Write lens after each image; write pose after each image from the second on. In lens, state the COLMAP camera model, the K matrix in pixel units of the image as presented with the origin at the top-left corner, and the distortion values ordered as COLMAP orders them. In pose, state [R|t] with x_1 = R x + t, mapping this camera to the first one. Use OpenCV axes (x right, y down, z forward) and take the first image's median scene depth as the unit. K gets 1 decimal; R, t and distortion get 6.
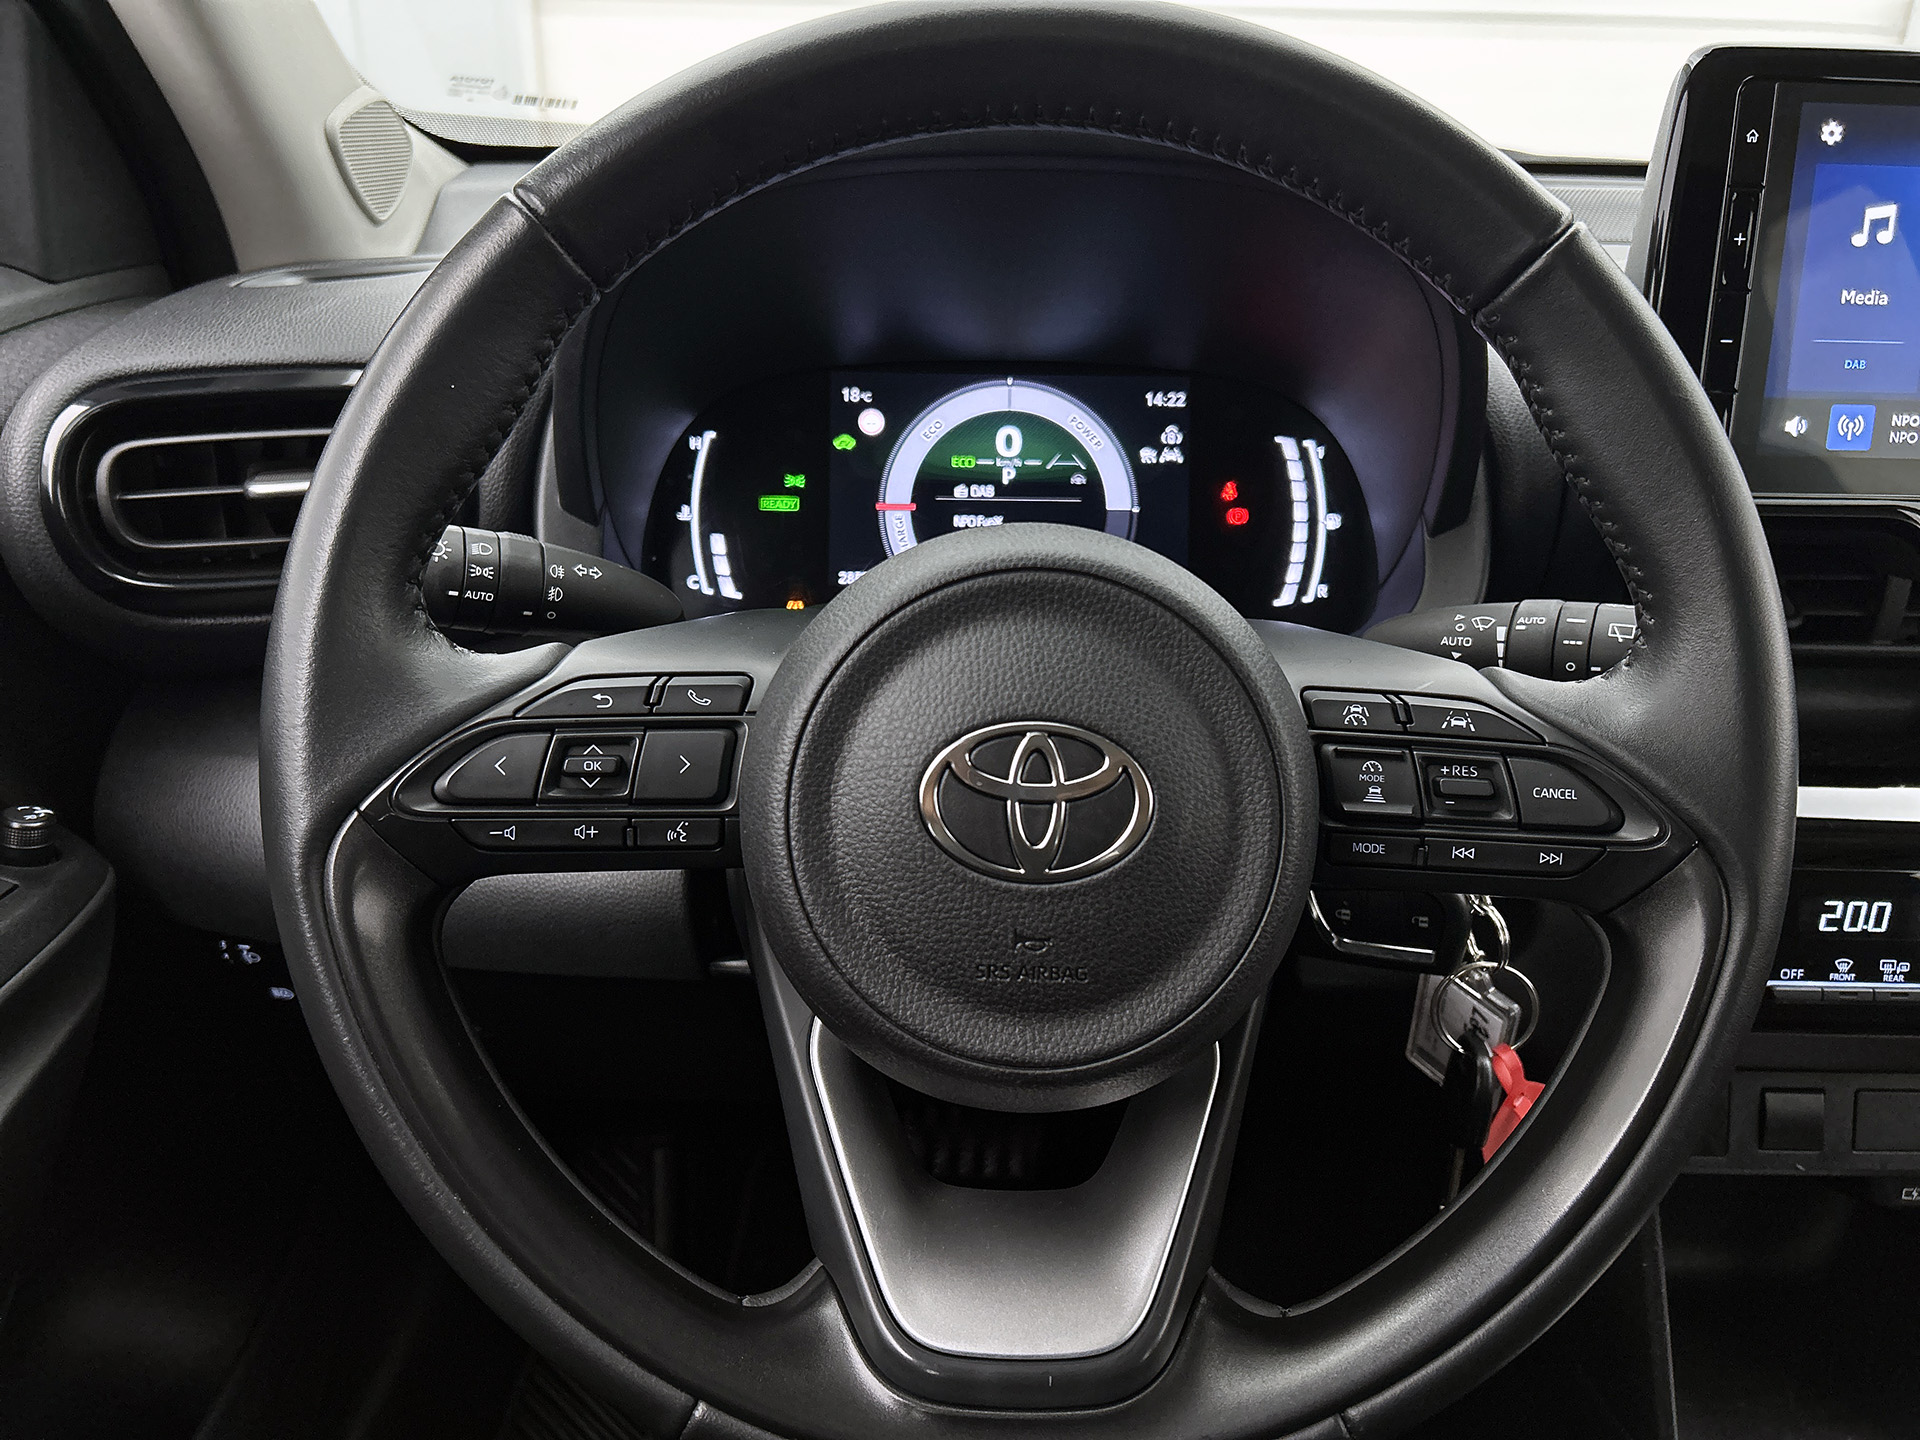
lens RADIAL K [[1443.0, 0, 958.5], [0, 1443.0, 724.4], [0, 0, 1]] dist [0.039216, -0.050169]
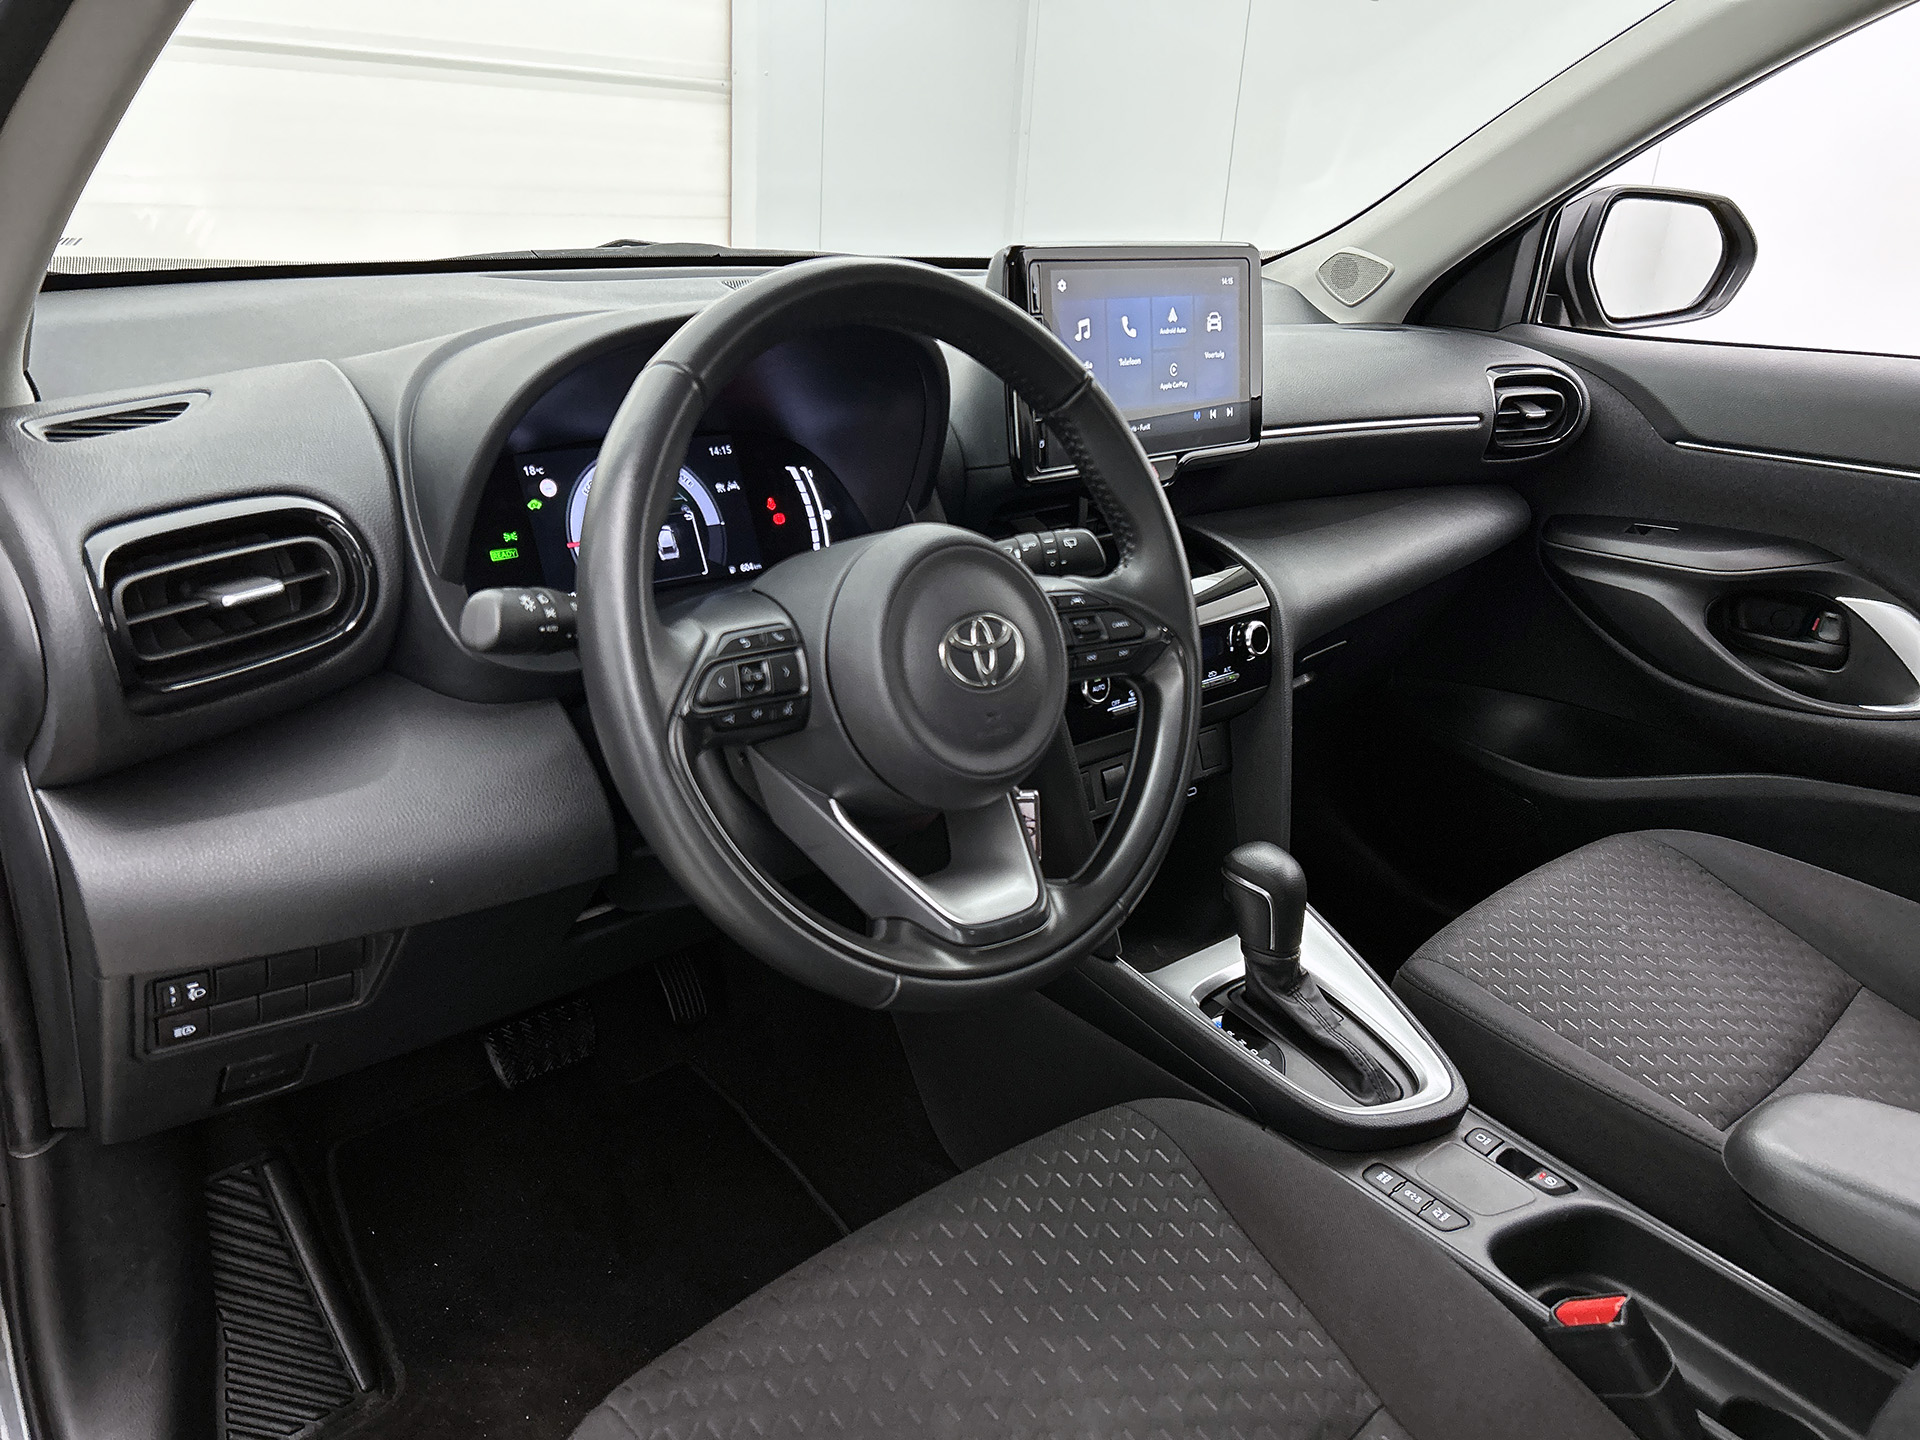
lens RADIAL K [[1443.0, 0, 967.5], [0, 1443.0, 734.8], [0, 0, 1]] dist [0.039216, -0.050169]
pose [[0.741524, -0.233051, 0.629149, -0.833058], [0.224139, 0.969906, 0.095102, -0.021172], [-0.632379, 0.070496, 0.771445, -0.397612]]
